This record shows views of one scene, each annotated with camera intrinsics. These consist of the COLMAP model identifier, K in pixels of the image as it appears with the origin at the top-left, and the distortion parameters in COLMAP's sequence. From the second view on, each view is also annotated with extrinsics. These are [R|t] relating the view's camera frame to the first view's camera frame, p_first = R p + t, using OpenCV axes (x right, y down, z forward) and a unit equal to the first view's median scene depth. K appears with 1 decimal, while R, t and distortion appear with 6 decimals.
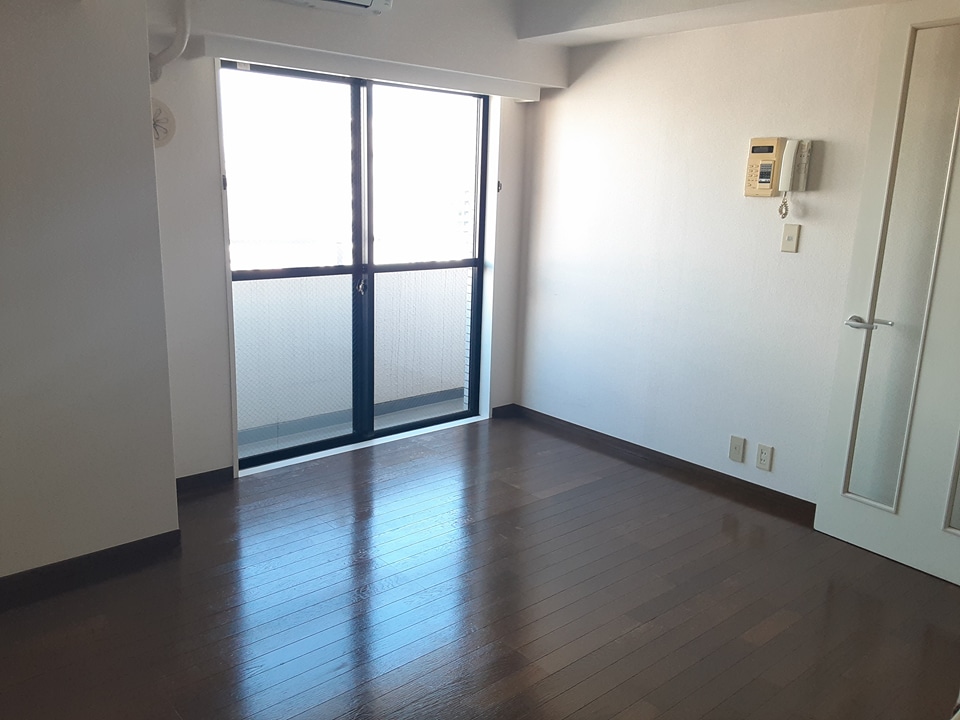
lens RADIAL K [[778.4, 0, 480.0], [0, 778.4, 360.0], [0, 0, 1]] dist [0.080023, -0.175066]
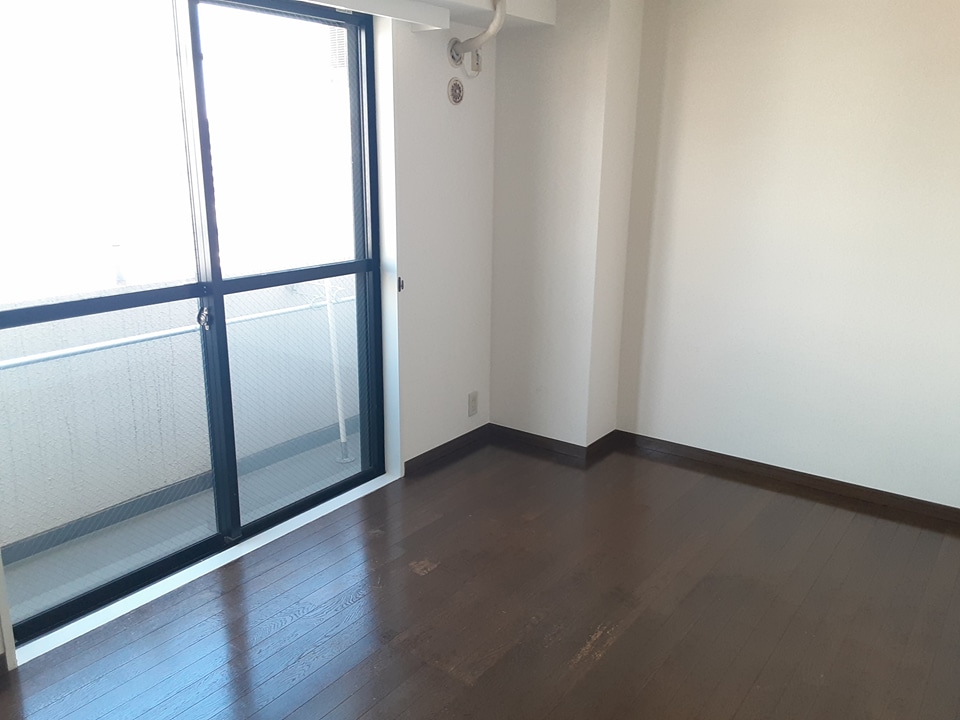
lens RADIAL K [[778.4, 0, 480.0], [0, 778.4, 360.0], [0, 0, 1]] dist [0.080023, -0.175066]
pose [[0.979438, -0.095301, 0.177816, -0.041405], [0.096469, 0.995334, 0.002085, -0.033057], [-0.177185, 0.015112, 0.984062, 0.283023]]
